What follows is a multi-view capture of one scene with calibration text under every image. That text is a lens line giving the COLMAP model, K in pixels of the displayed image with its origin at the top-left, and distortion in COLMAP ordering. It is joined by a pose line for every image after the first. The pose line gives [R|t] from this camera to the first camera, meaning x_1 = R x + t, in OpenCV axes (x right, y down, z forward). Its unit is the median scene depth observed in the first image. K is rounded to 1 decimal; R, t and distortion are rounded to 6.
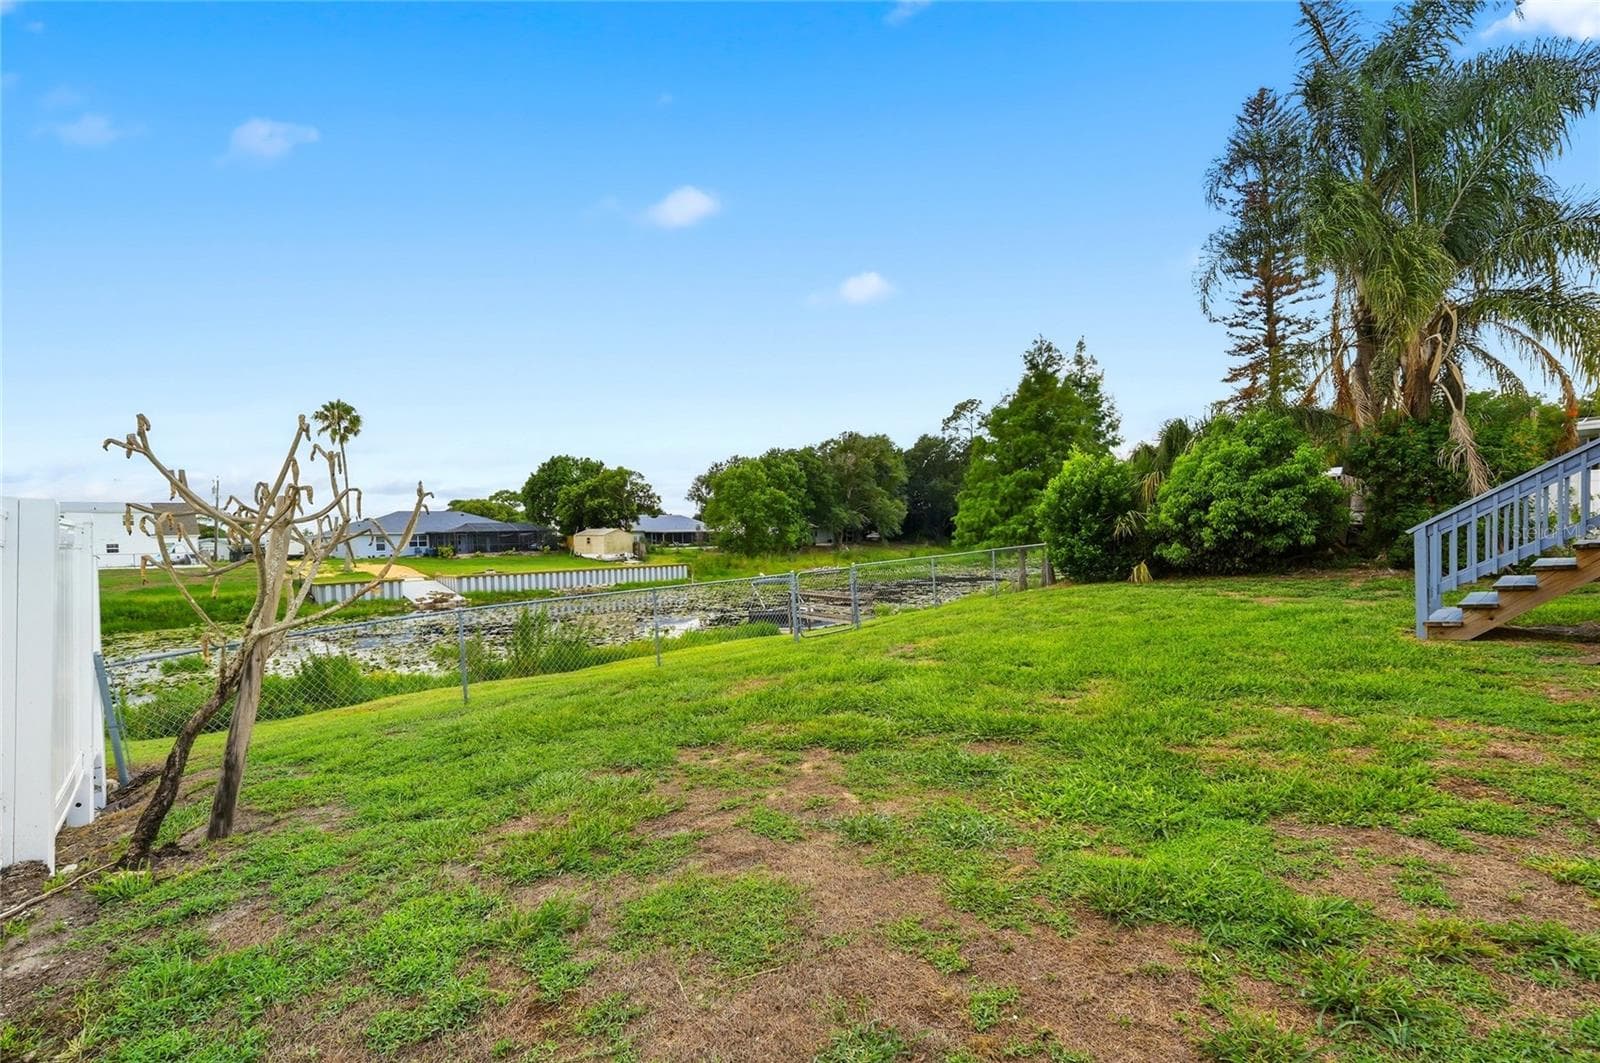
lens RADIAL K [[719.8, 0, 796.5], [0, 719.8, 560.7], [0, 0, 1]] dist [-0.000049, 0.000164]
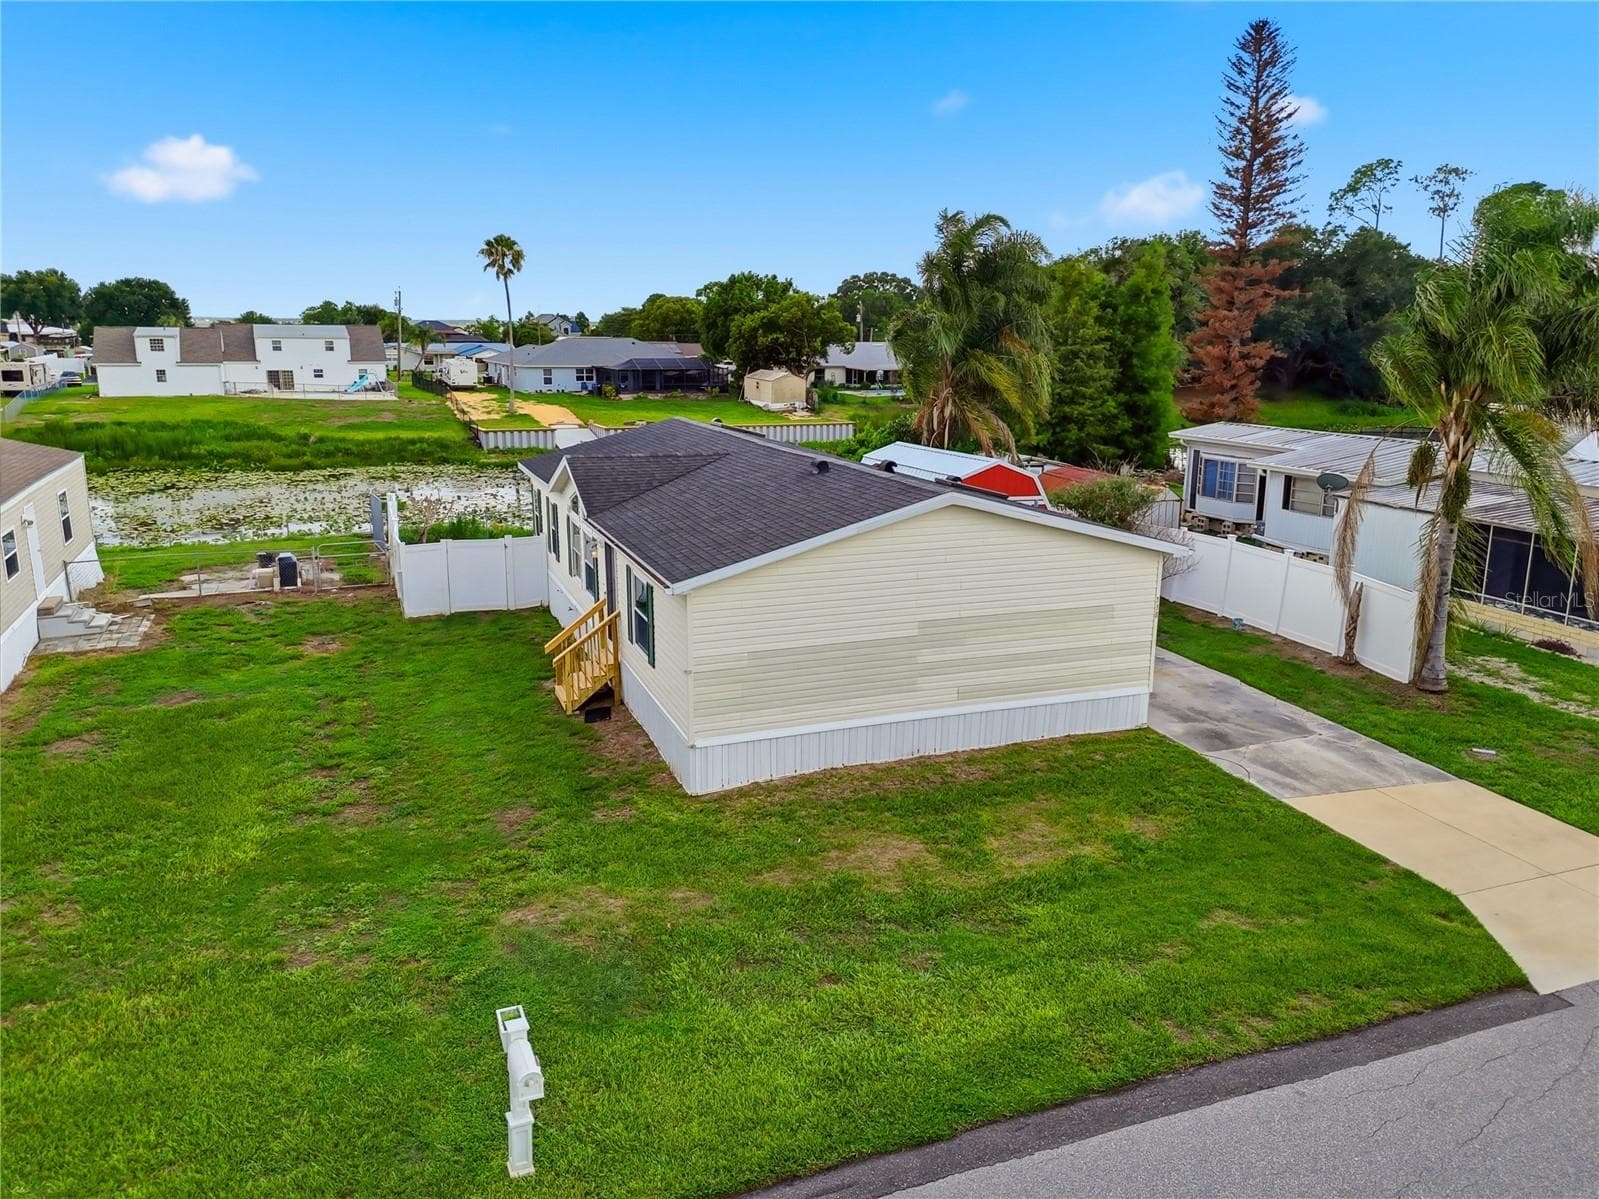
lens RADIAL K [[1177.7, 0, 807.0], [0, 1177.7, 597.1], [0, 0, 1]] dist [0.081172, -0.084487]
pose [[0.937804, 0.113812, -0.327980, 0.254473], [-0.047050, 0.977686, 0.204735, -0.069902], [0.343962, -0.176570, 0.922233, -0.326867]]
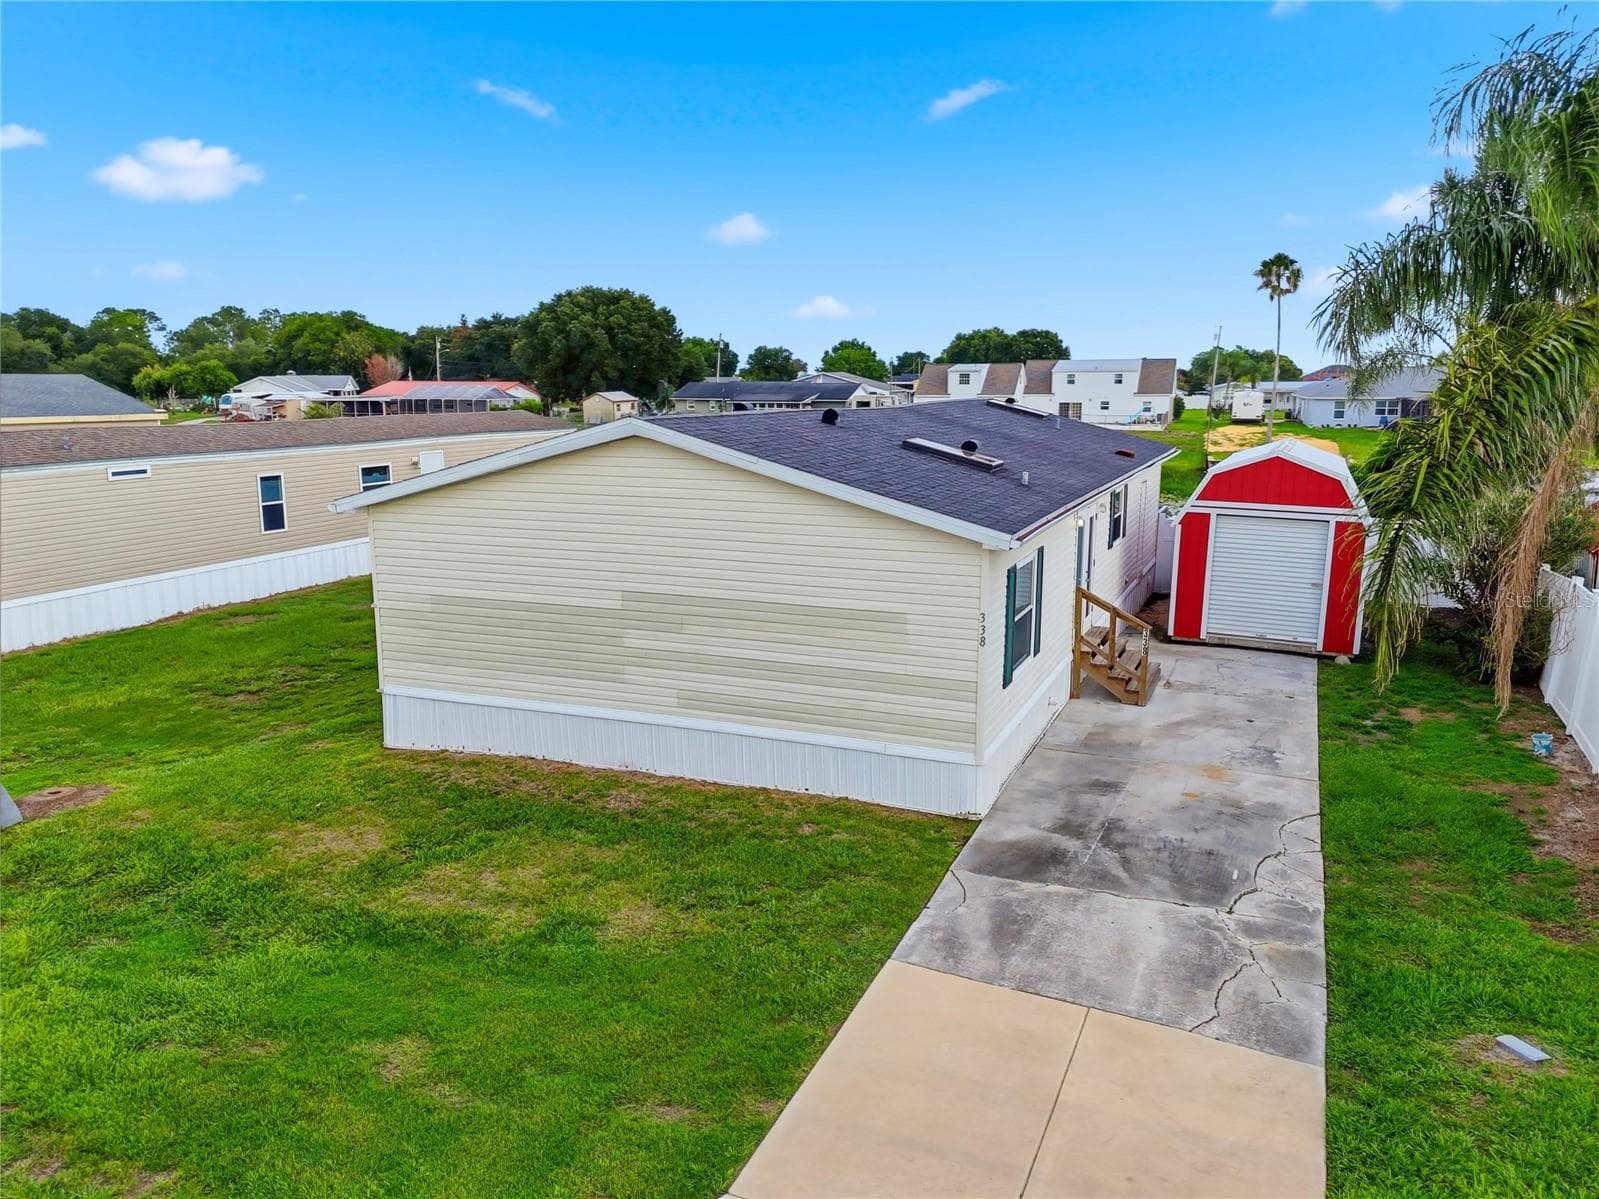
lens RADIAL K [[1177.7, 0, 807.0], [0, 1177.7, 597.1], [0, 0, 1]] dist [0.081172, -0.084487]
pose [[0.447375, 0.194969, -0.872836, 0.365076], [-0.042019, 0.979453, 0.197248, -0.054260], [0.893359, -0.051568, 0.446375, -0.163691]]
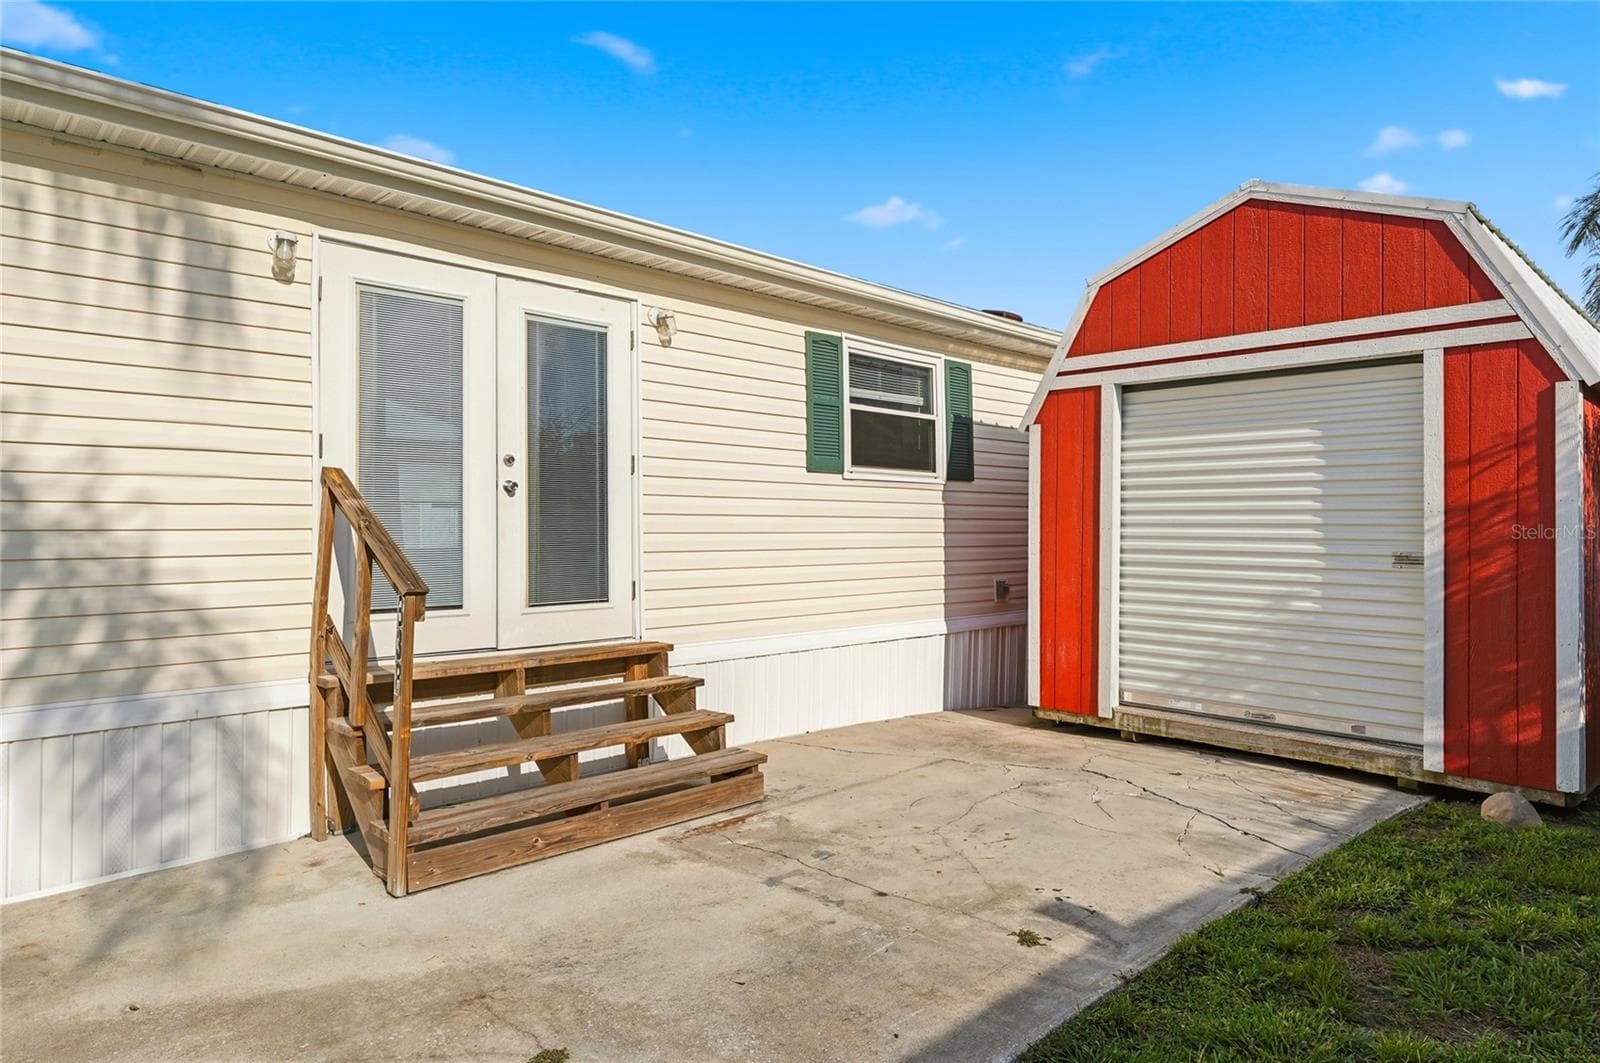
lens RADIAL K [[972.0, 0, 800.0], [0, 972.0, 531.5], [0, 0, 1]] dist [-0.003106, -0.000578]
pose [[0.061329, 0.020312, -0.997911, 0.256881], [-0.021711, 0.999584, 0.019012, -0.014155], [0.997881, 0.020500, 0.061744, -0.001397]]
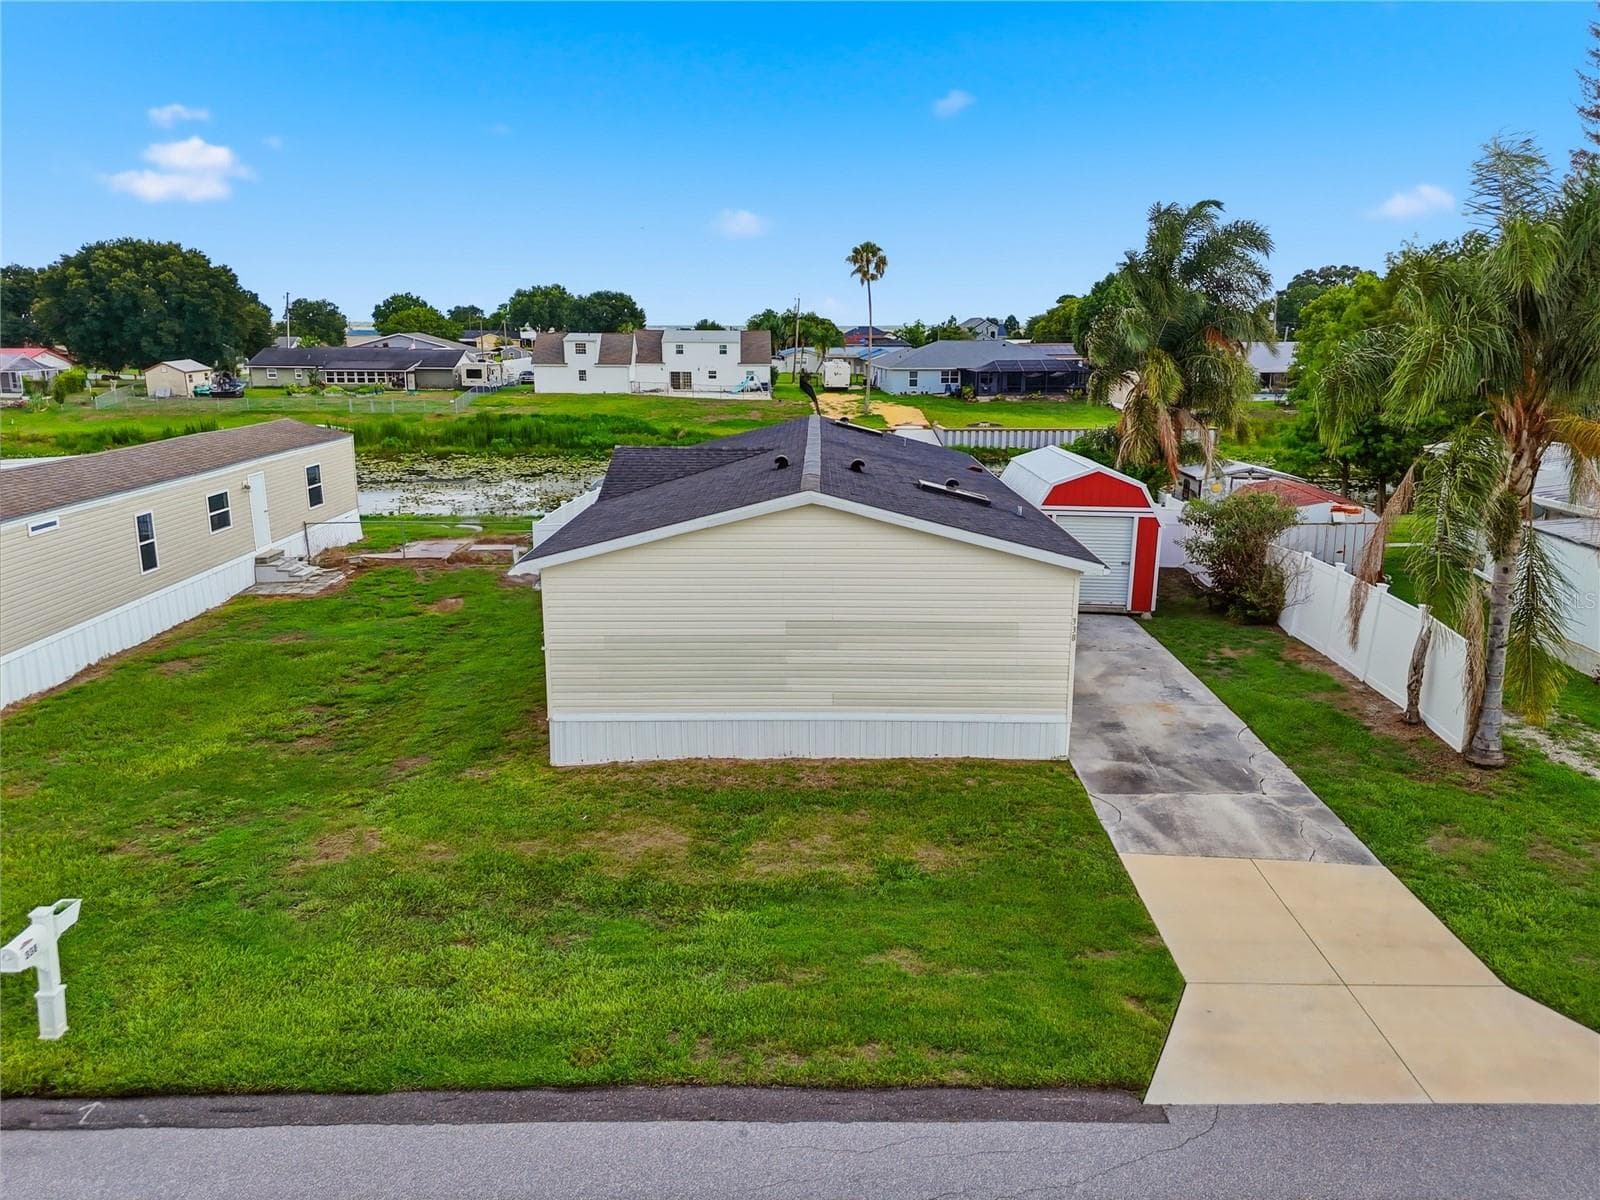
lens RADIAL K [[1178.4, 0, 807.5], [0, 1178.4, 597.6], [0, 0, 1]] dist [0.081172, -0.084487]
pose [[0.748829, 0.179861, -0.637892, 0.346062], [-0.046988, 0.974458, 0.219599, -0.073468], [0.661096, -0.134468, 0.738153, -0.272809]]
